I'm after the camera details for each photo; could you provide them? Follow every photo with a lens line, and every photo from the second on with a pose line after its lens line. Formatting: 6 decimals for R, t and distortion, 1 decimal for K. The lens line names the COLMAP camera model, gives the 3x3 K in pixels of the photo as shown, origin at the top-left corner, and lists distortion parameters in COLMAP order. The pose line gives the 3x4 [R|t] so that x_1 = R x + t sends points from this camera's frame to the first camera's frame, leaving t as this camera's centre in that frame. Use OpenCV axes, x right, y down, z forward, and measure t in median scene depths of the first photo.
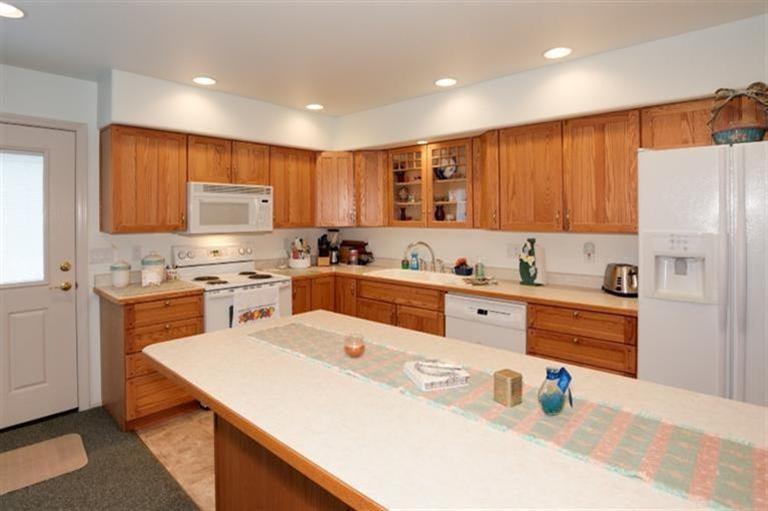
lens RADIAL K [[417.2, 0, 362.8], [0, 417.2, 215.3], [0, 0, 1]] dist [-0.033188, -0.000027]
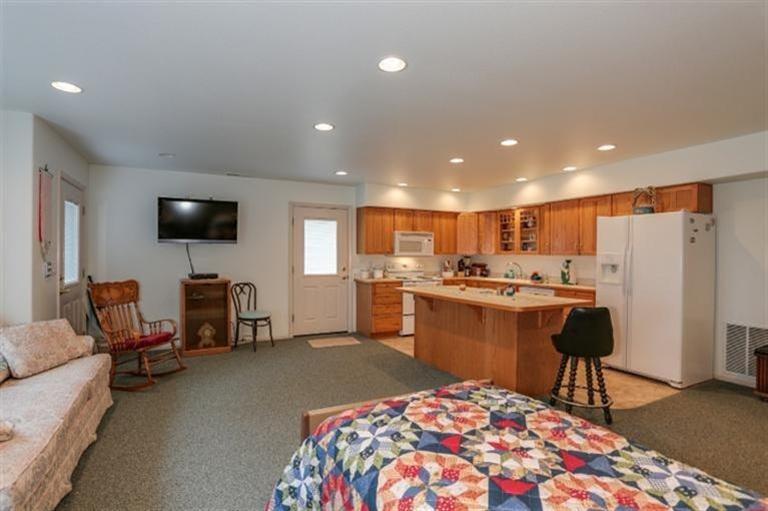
lens RADIAL K [[375.2, 0, 384.9], [0, 375.2, 251.8], [0, 0, 1]] dist [-0.062739, 0.021917]
pose [[0.945005, 0.008346, -0.326949, 0.140411], [-0.010025, 0.999944, -0.003450, 0.027720], [0.326902, 0.006538, 0.945036, -0.722040]]
